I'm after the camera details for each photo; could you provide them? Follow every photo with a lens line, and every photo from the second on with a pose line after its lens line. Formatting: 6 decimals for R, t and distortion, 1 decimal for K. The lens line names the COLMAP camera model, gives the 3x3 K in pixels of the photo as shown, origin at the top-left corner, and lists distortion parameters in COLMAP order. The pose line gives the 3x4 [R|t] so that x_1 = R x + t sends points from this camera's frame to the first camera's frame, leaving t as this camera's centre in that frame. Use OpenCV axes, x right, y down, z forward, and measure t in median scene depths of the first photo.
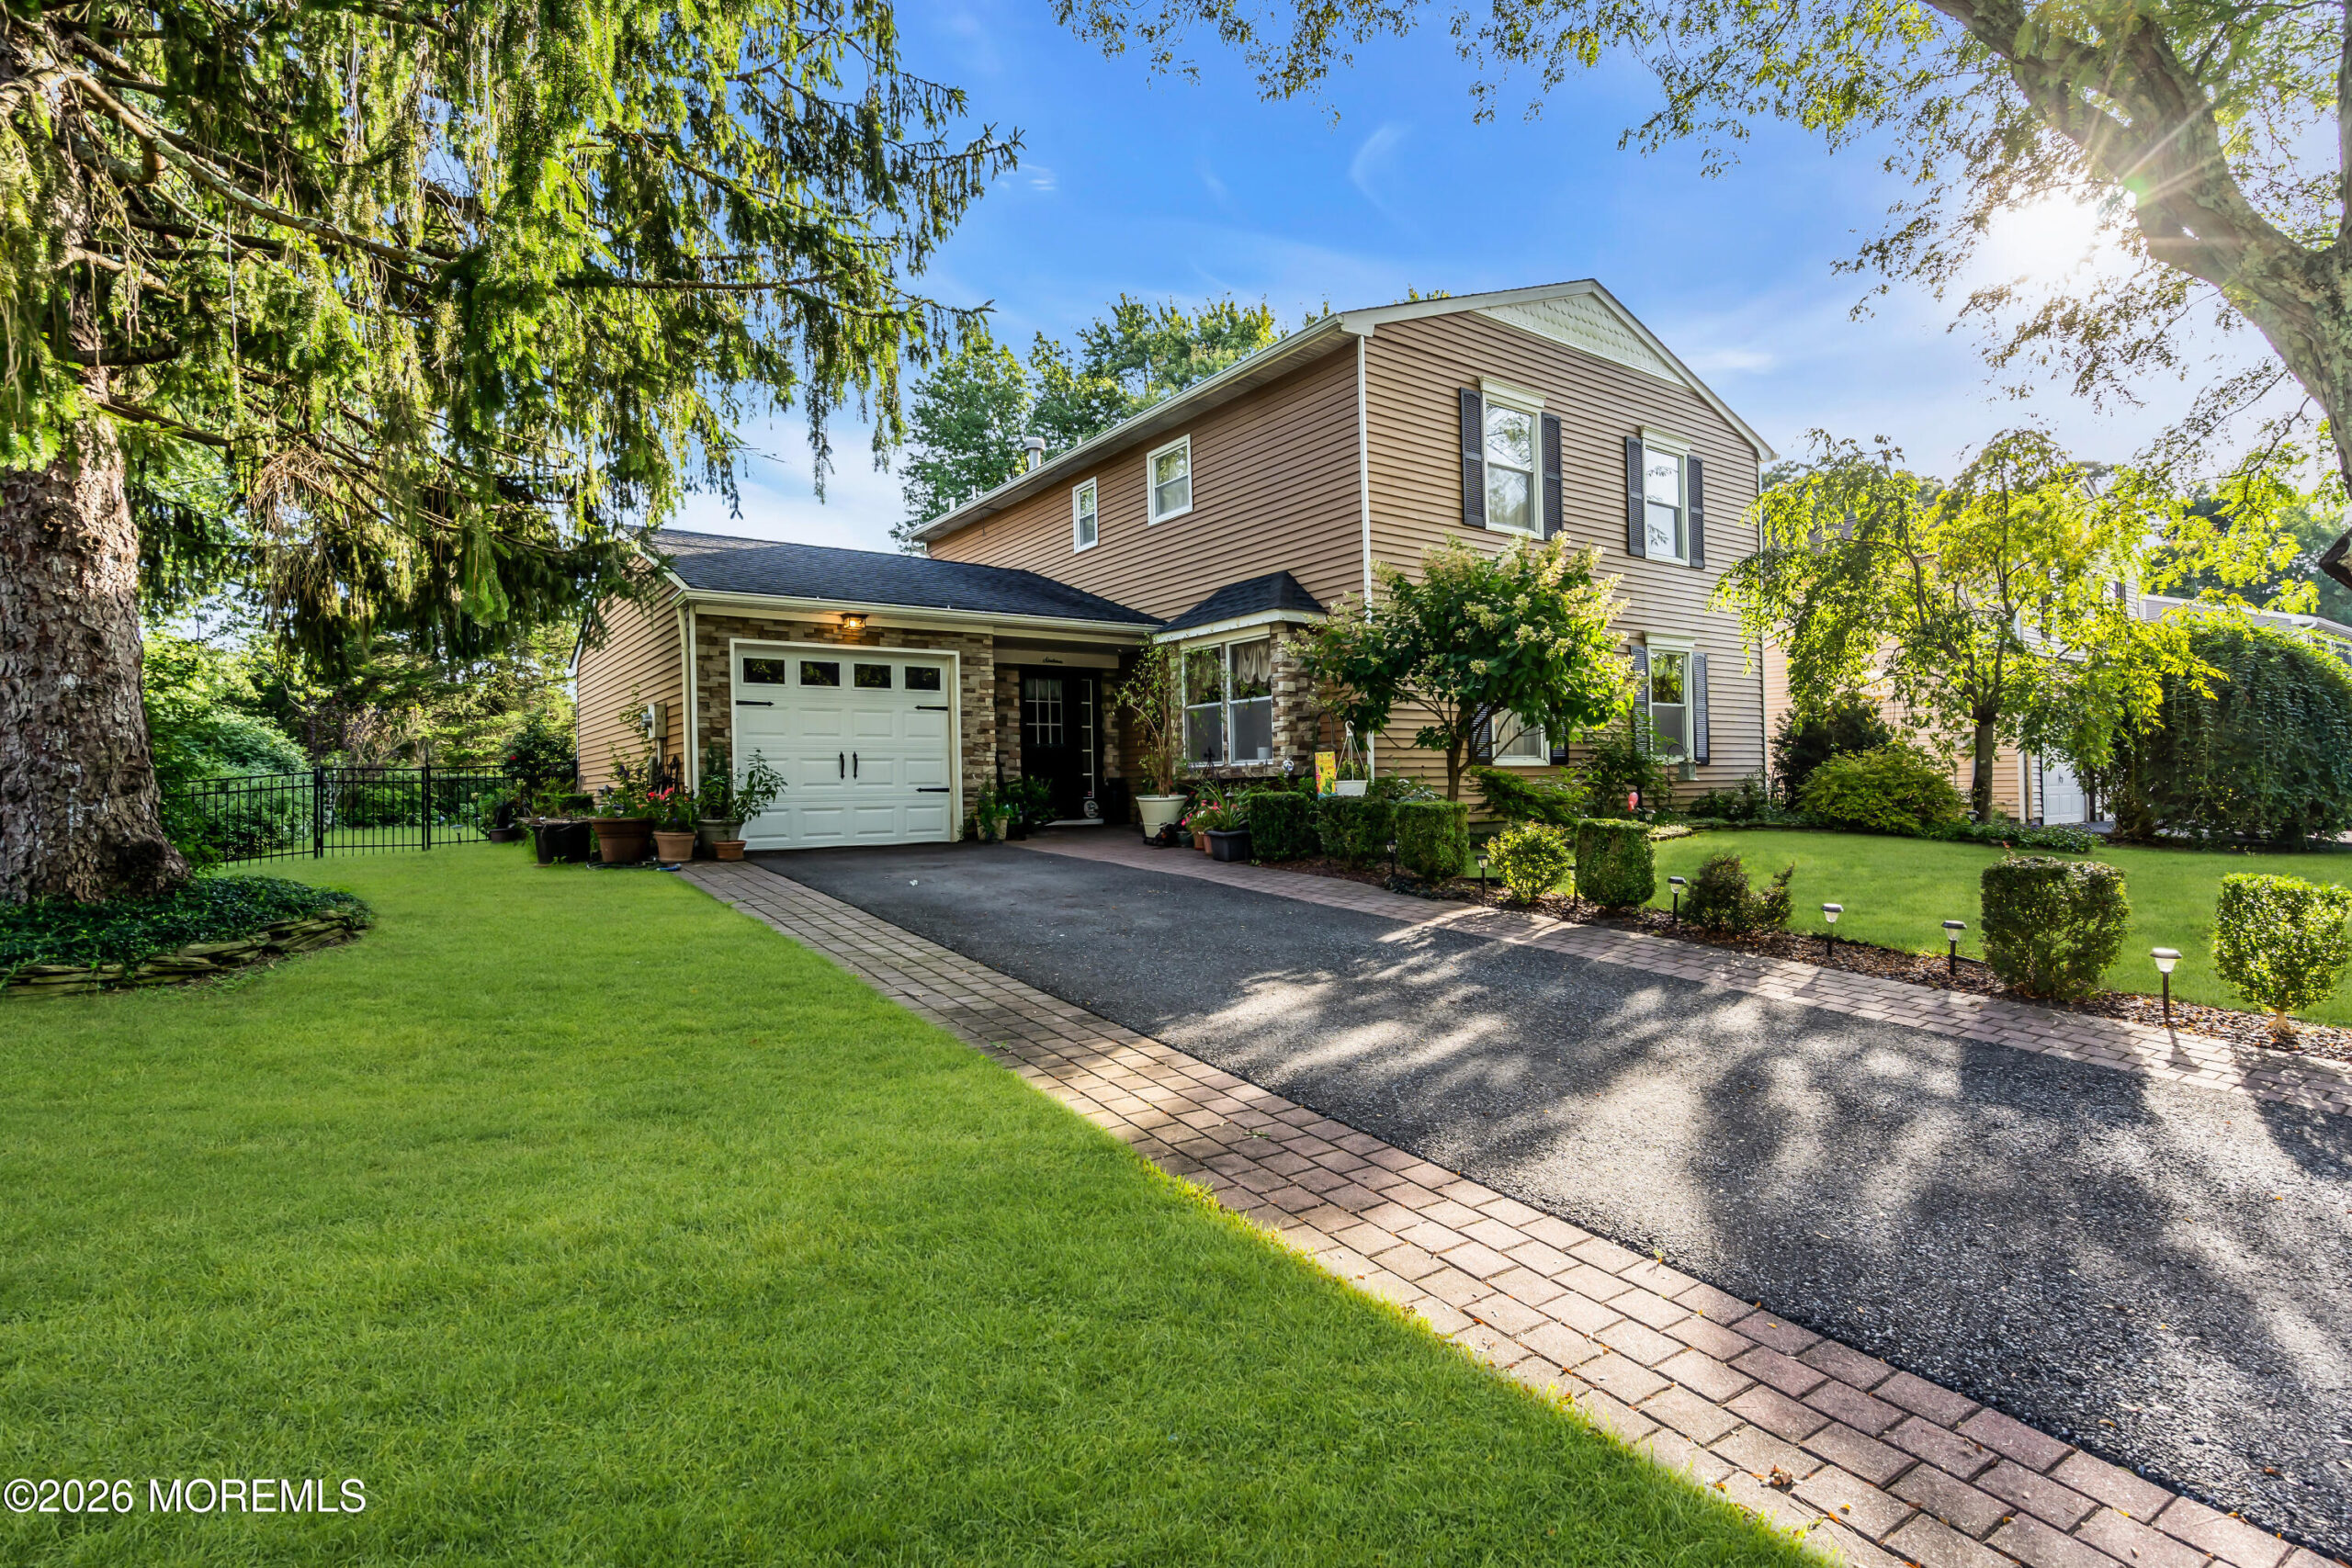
lens RADIAL K [[1056.7, 0, 1177.5], [0, 1056.7, 786.7], [0, 0, 1]] dist [-0.002366, 0.000054]
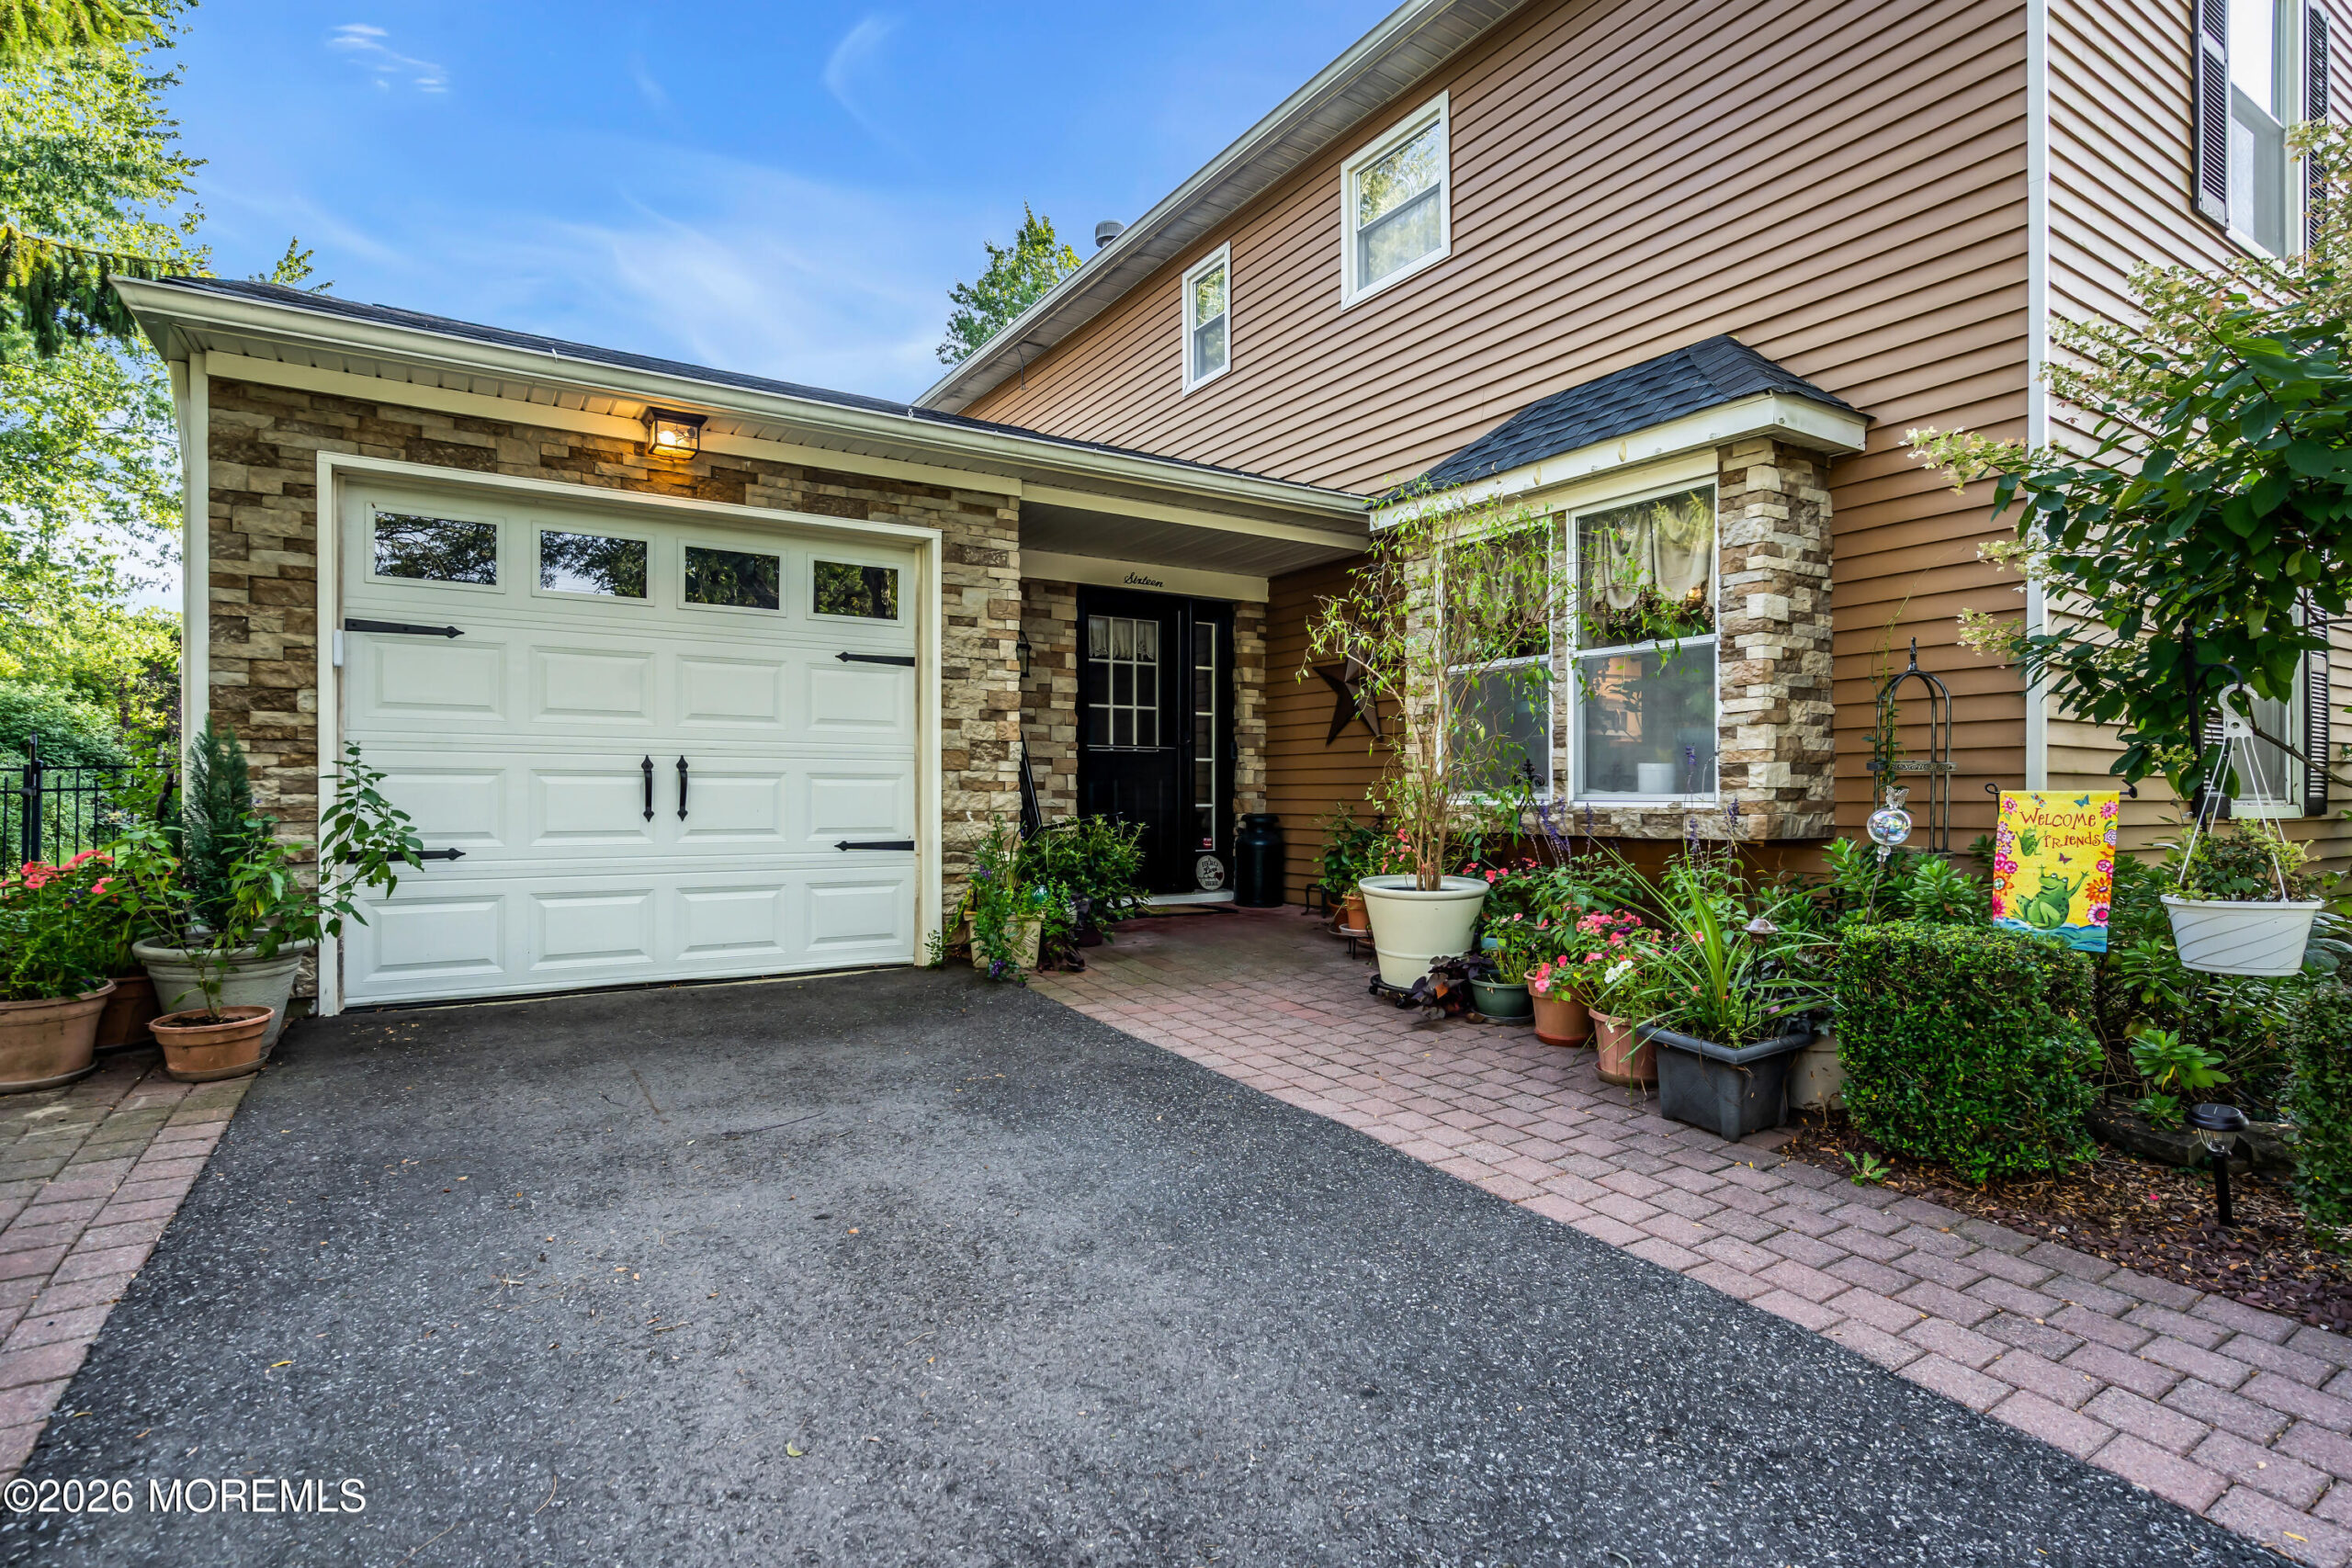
lens RADIAL K [[1143.8, 0, 1177.6], [0, 1143.8, 793.0], [0, 0, 1]] dist [0.010418, 0.000233]
pose [[0.997932, 0.021445, -0.060596, -0.078404], [-0.021412, 0.999770, 0.001187, -0.022198], [0.060608, 0.000113, 0.998162, 0.538171]]
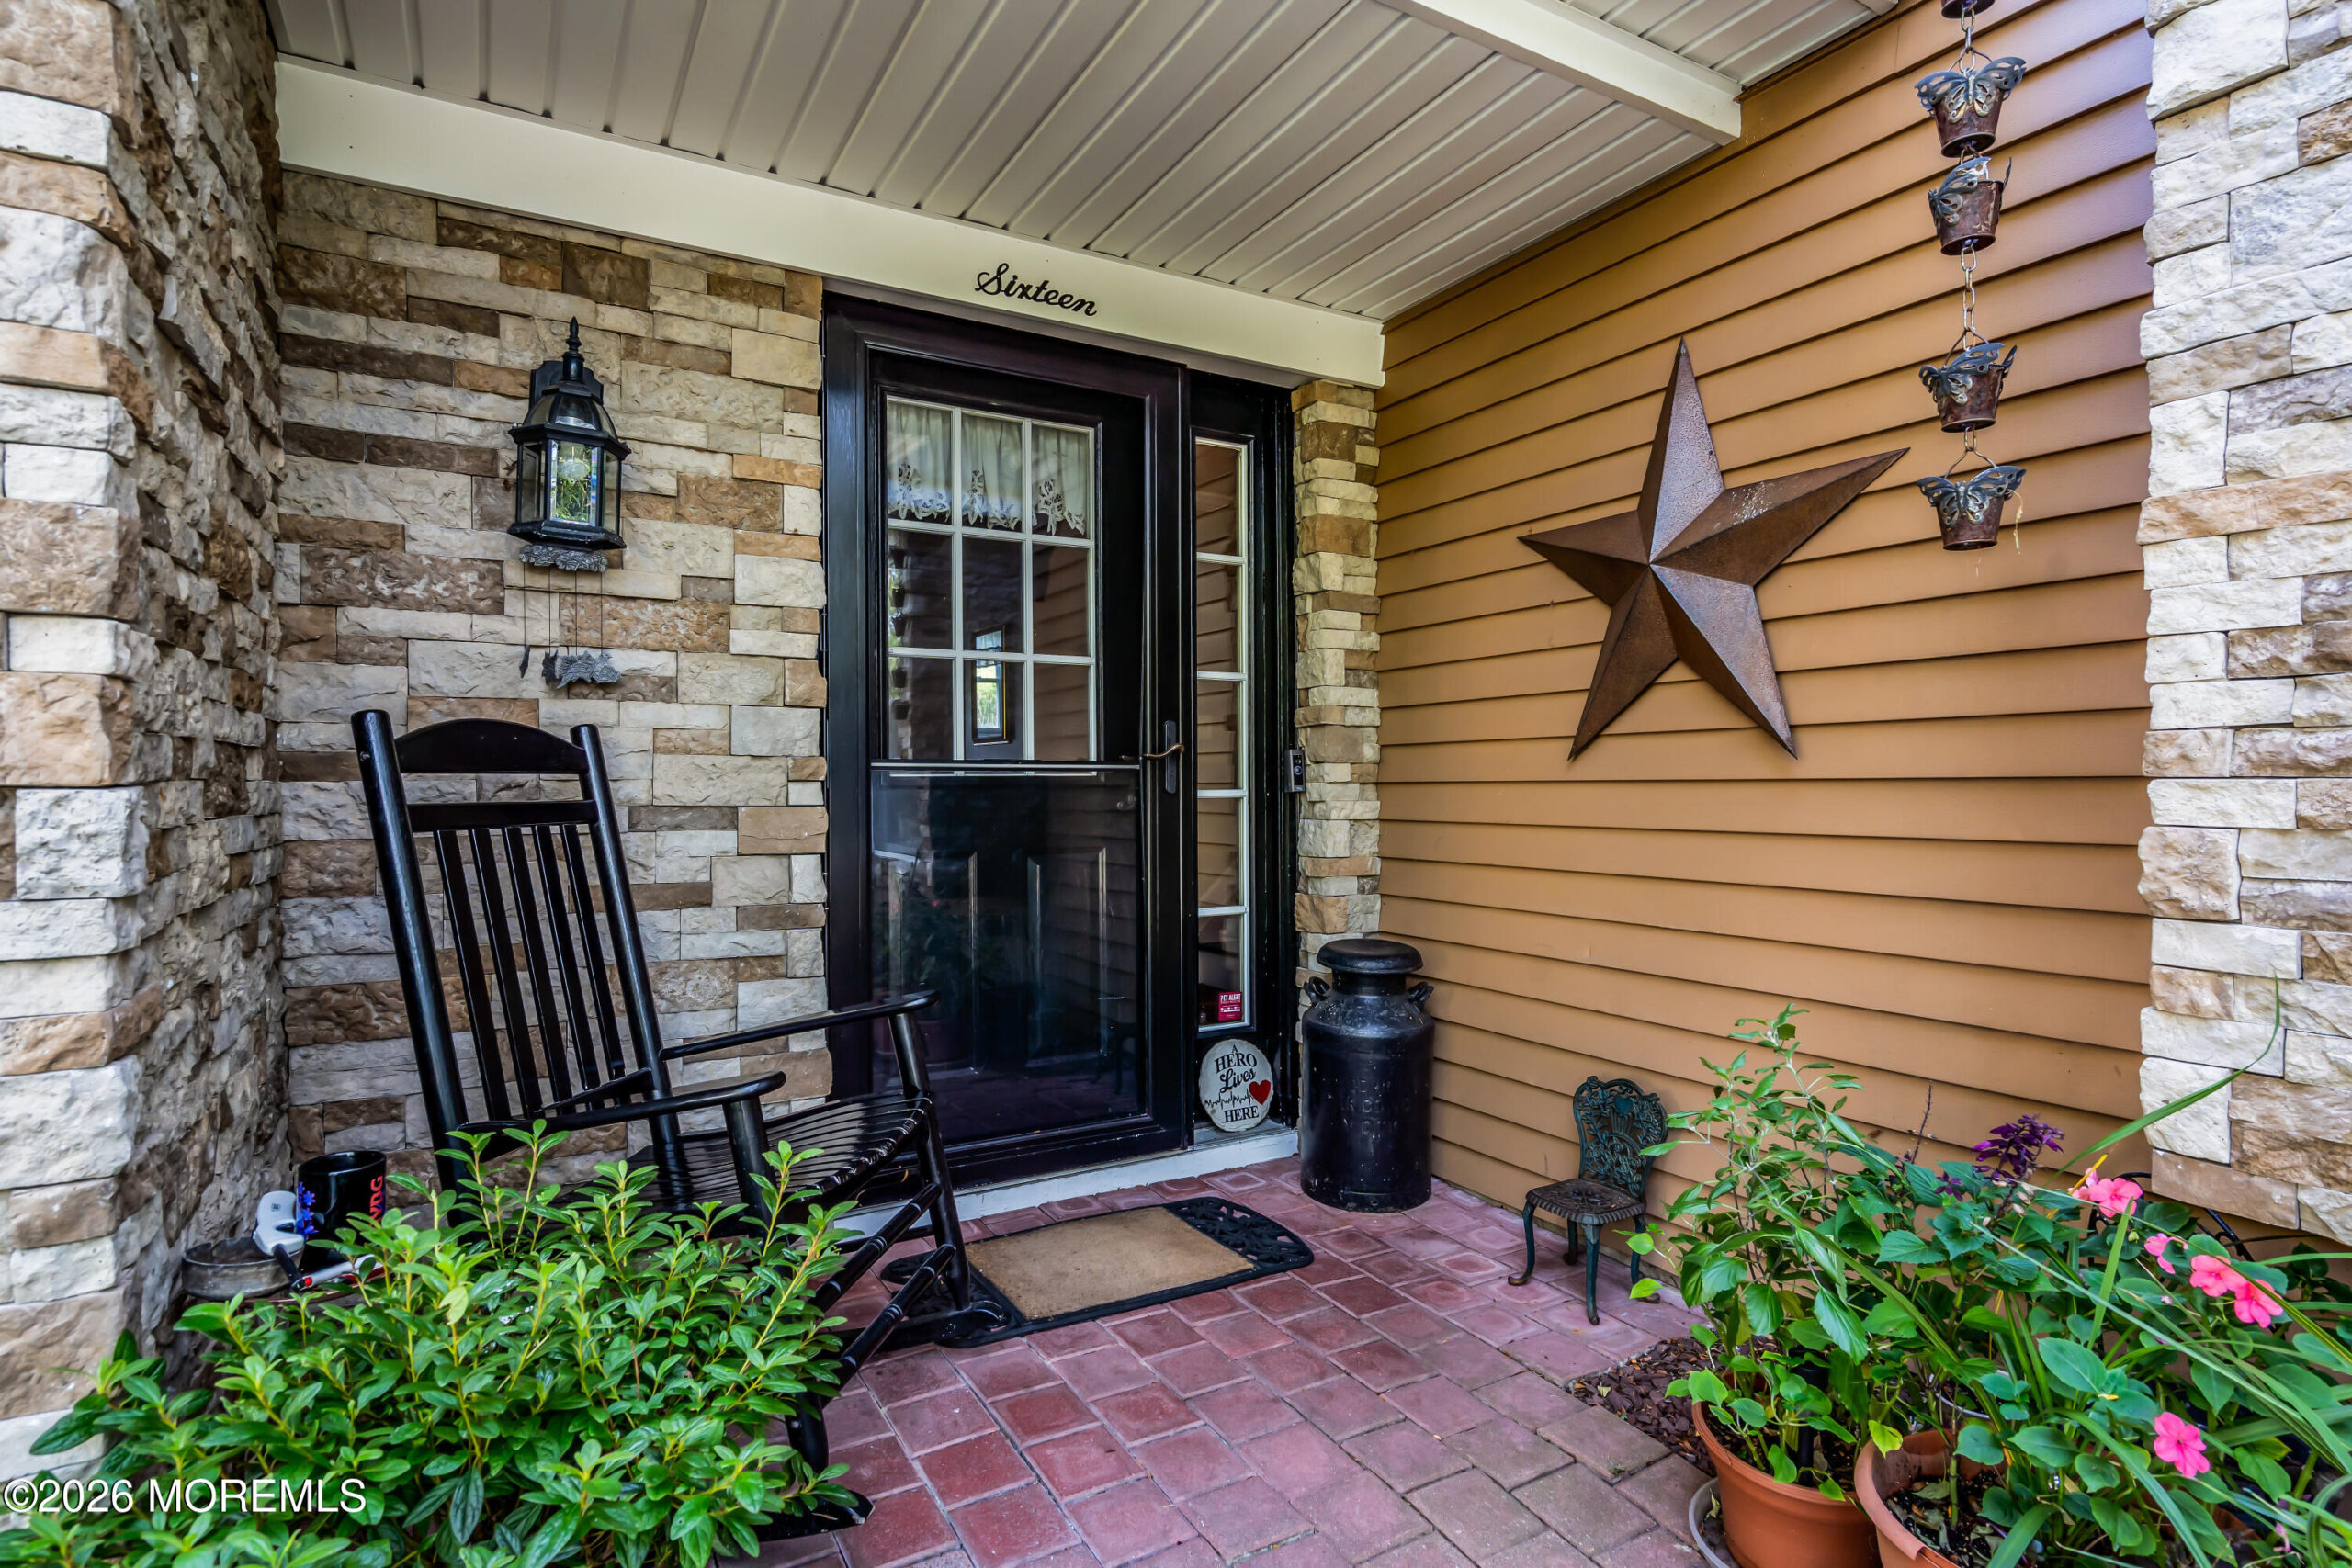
lens RADIAL K [[1143.8, 0, 1177.6], [0, 1143.8, 793.0], [0, 0, 1]] dist [0.010418, 0.000233]
pose [[0.994200, 0.017164, -0.106173, -0.085983], [-0.016109, 0.999812, 0.010783, -0.044551], [0.106338, -0.009010, 0.994289, 0.956072]]
